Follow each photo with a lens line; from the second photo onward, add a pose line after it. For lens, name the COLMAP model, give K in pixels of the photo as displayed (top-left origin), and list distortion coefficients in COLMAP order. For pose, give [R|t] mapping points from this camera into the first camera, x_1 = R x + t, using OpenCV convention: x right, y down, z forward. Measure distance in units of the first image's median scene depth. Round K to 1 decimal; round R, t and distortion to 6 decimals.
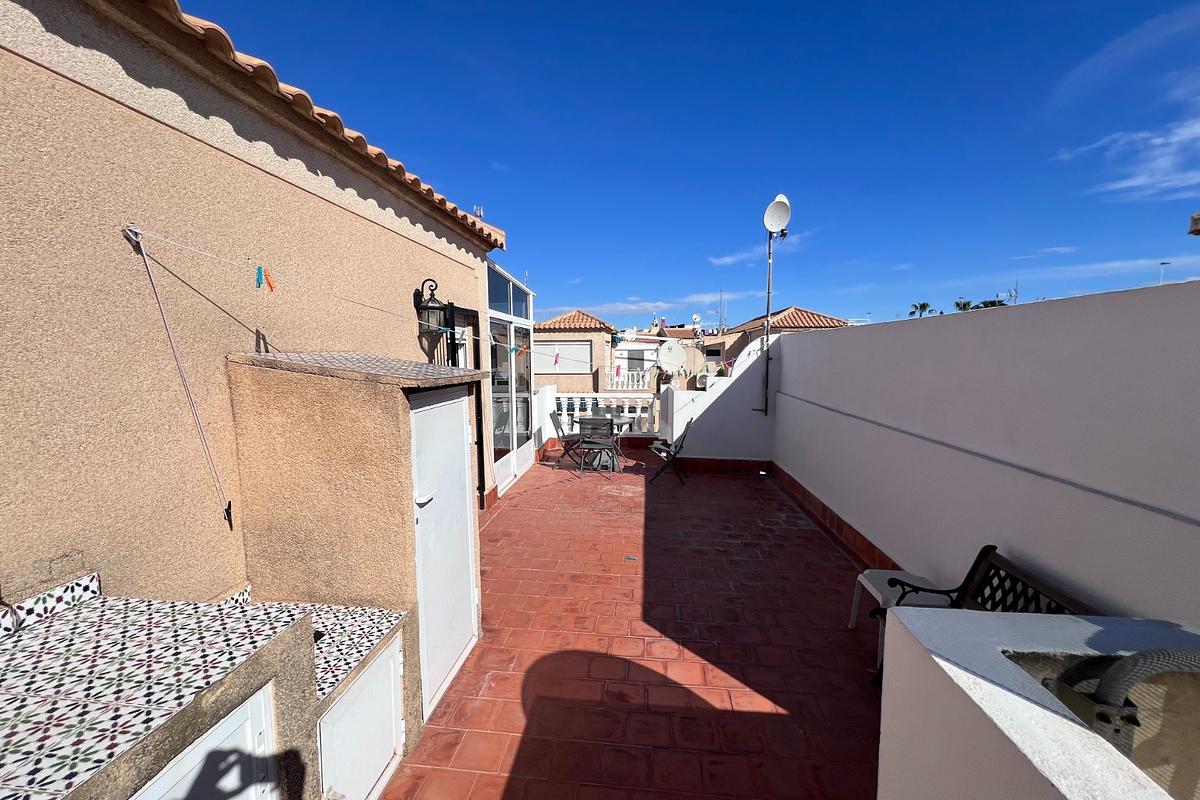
lens RADIAL K [[479.5, 0, 598.8], [0, 479.5, 397.1], [0, 0, 1]] dist [-0.002159, 0.000712]
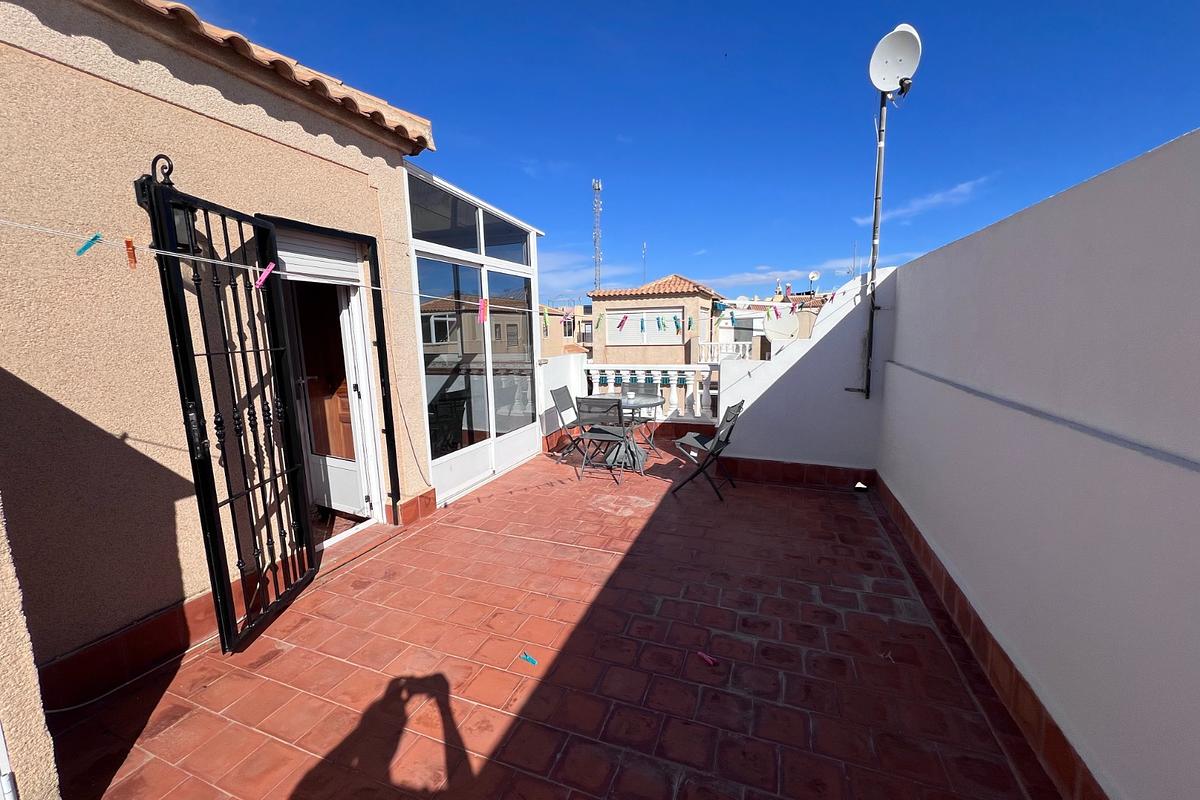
lens RADIAL K [[482.1, 0, 597.8], [0, 482.1, 397.6], [0, 0, 1]] dist [-0.001887, -0.000064]
pose [[0.968887, 0.020008, -0.246692, 0.177767], [-0.006973, 0.998538, 0.053602, 0.005468], [0.247404, -0.050214, 0.967610, 0.327044]]
